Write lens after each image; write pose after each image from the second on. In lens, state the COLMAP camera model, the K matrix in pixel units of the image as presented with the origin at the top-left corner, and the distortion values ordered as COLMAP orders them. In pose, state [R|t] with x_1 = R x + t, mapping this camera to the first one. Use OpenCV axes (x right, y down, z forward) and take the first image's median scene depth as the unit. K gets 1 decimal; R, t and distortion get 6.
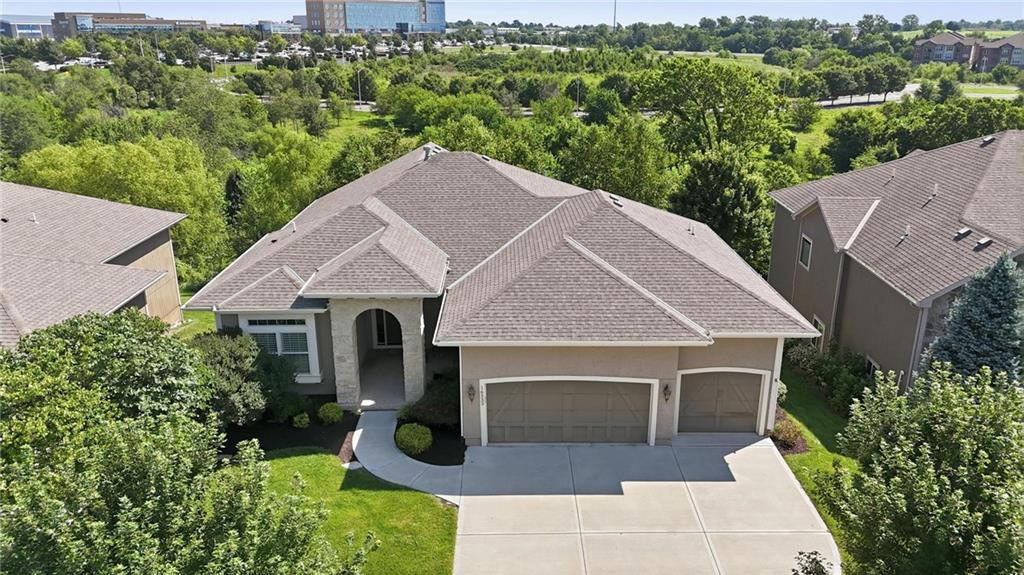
lens RADIAL K [[761.1, 0, 510.4], [0, 761.1, 288.6], [0, 0, 1]] dist [0.065117, -0.053508]
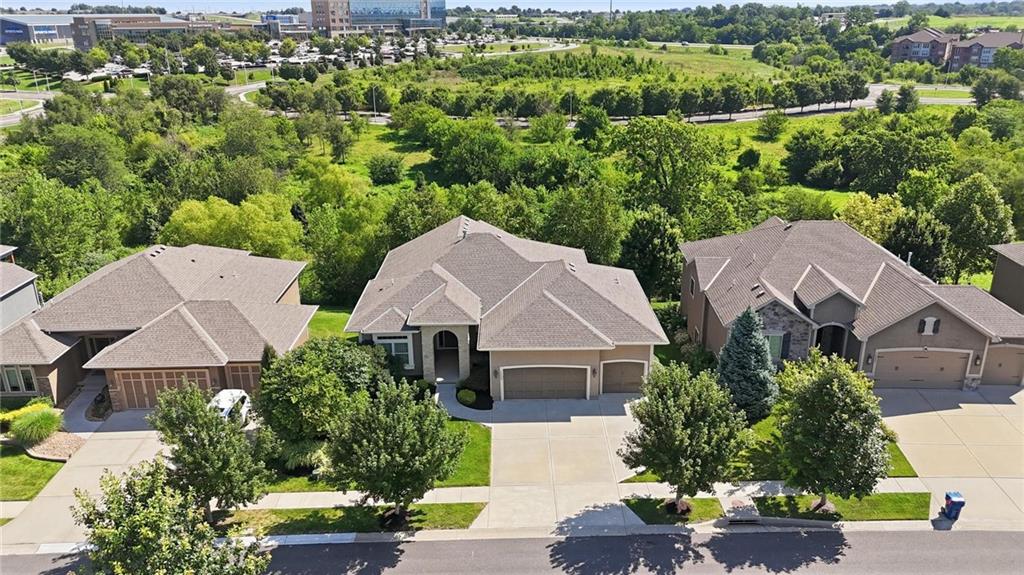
lens RADIAL K [[761.1, 0, 512.5], [0, 761.1, 292.4], [0, 0, 1]] dist [0.065117, -0.053508]
pose [[0.999958, -0.009055, 0.001731, -0.007950], [0.009004, 0.999584, 0.027402, -0.104966], [-0.001978, -0.027386, 0.999623, -0.793155]]
